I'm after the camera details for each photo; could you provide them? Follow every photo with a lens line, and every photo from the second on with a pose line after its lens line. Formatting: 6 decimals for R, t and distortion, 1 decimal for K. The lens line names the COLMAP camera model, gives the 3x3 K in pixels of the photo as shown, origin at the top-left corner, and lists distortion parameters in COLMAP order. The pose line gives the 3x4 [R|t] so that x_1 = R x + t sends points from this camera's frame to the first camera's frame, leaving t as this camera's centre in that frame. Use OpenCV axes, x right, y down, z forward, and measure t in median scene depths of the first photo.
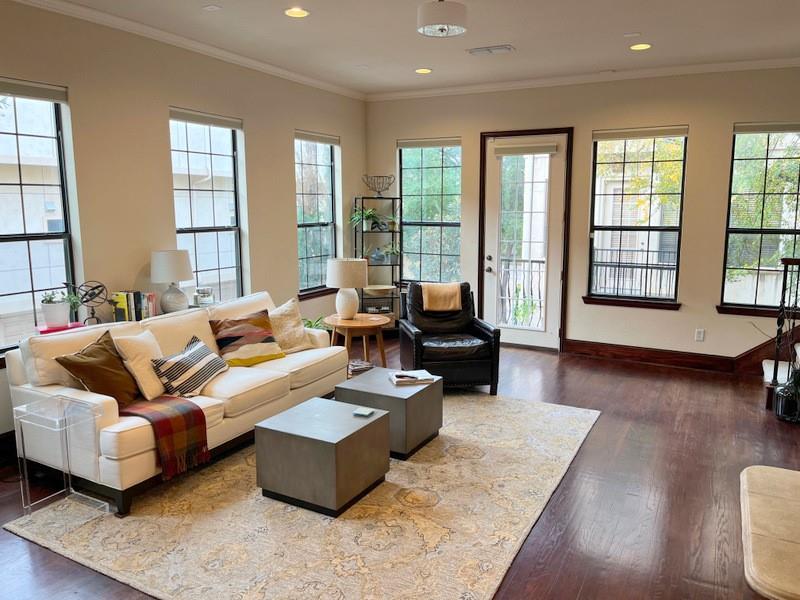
lens RADIAL K [[603.7, 0, 396.3], [0, 603.7, 291.2], [0, 0, 1]] dist [0.074473, -0.111125]
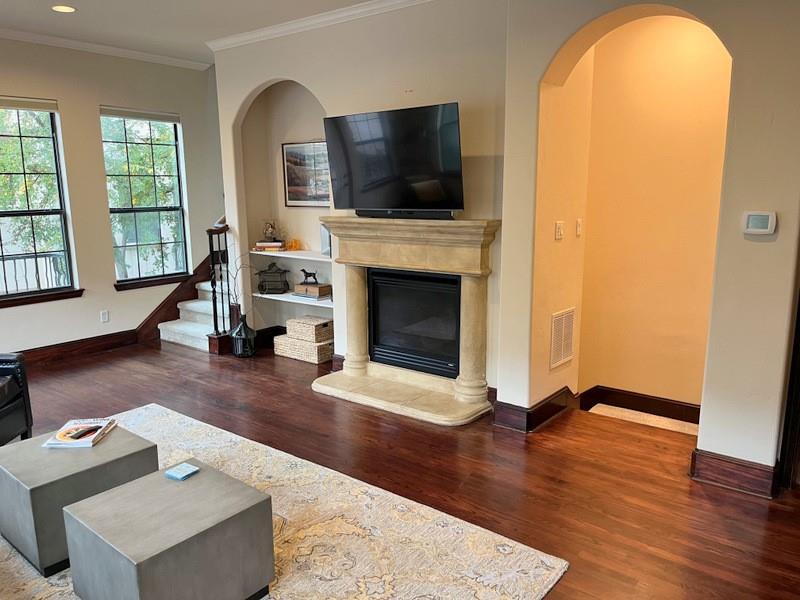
lens RADIAL K [[598.6, 0, 400.0], [0, 598.6, 300.0], [0, 0, 1]] dist [0.081211, -0.117344]
pose [[0.172554, -0.185812, 0.967315, -0.541249], [0.147736, 0.975819, 0.161092, -0.061770], [-0.973858, 0.115110, 0.195833, 0.475298]]
